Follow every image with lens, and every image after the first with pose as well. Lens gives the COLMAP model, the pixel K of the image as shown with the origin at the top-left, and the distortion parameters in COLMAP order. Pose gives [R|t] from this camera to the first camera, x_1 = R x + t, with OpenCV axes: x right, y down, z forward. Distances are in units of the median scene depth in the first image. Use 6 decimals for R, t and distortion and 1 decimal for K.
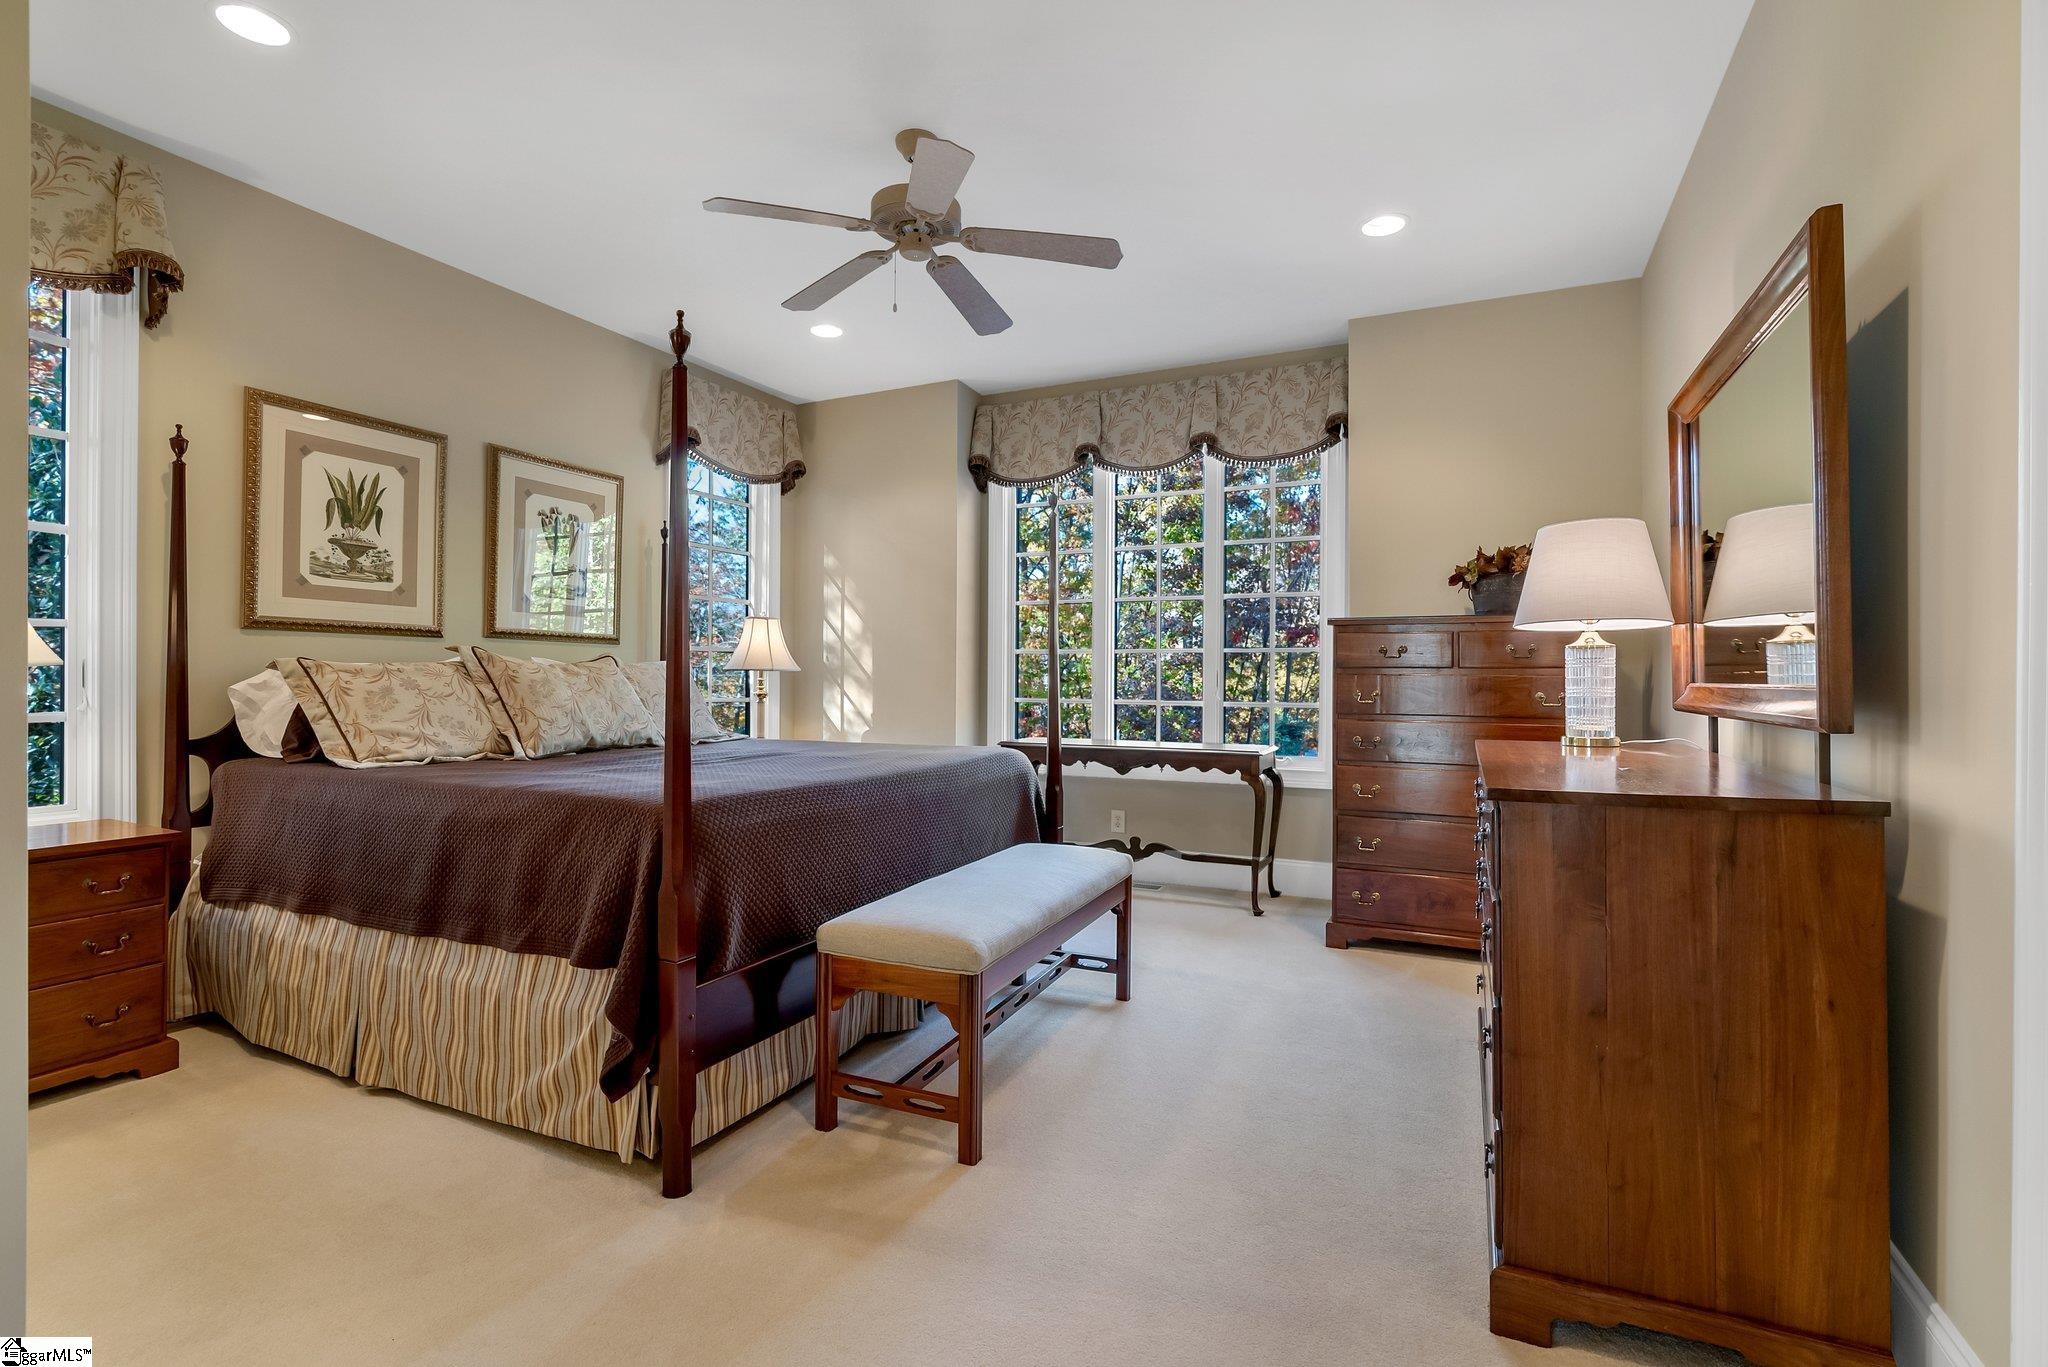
lens RADIAL K [[939.5, 0, 1023.9], [0, 939.5, 677.5], [0, 0, 1]] dist [-0.012756, 0.008978]
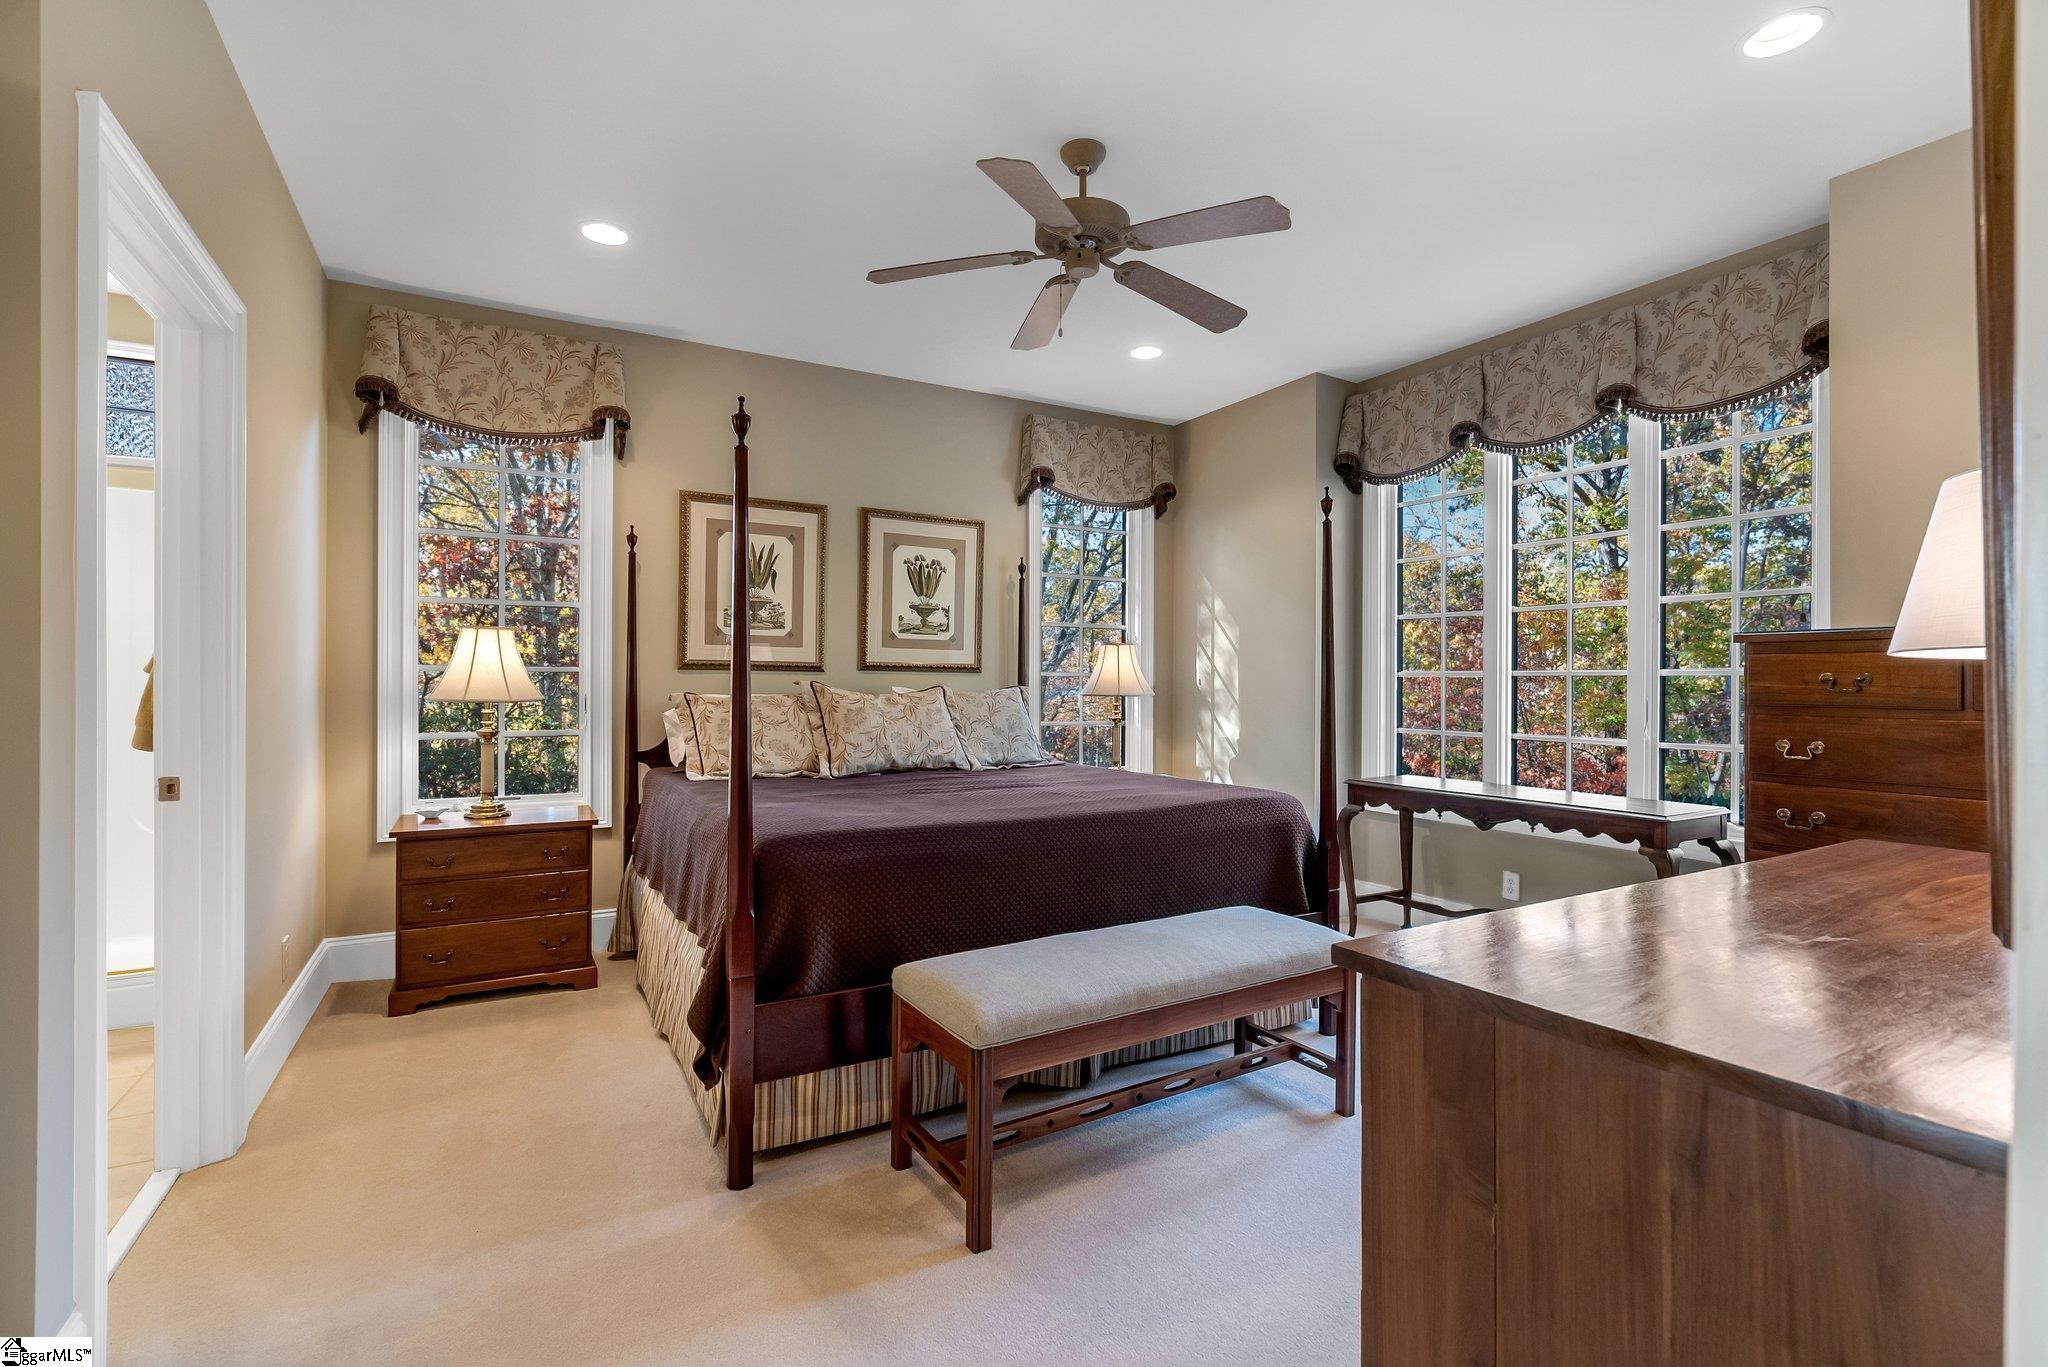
lens RADIAL K [[931.4, 0, 1021.7], [0, 931.4, 686.8], [0, 0, 1]] dist [-0.002348, 0.001258]
pose [[0.822729, 0.001497, -0.568431, 0.293650], [-0.000394, 0.999998, 0.002064, -0.026379], [0.568433, -0.001474, 0.822728, 0.151412]]
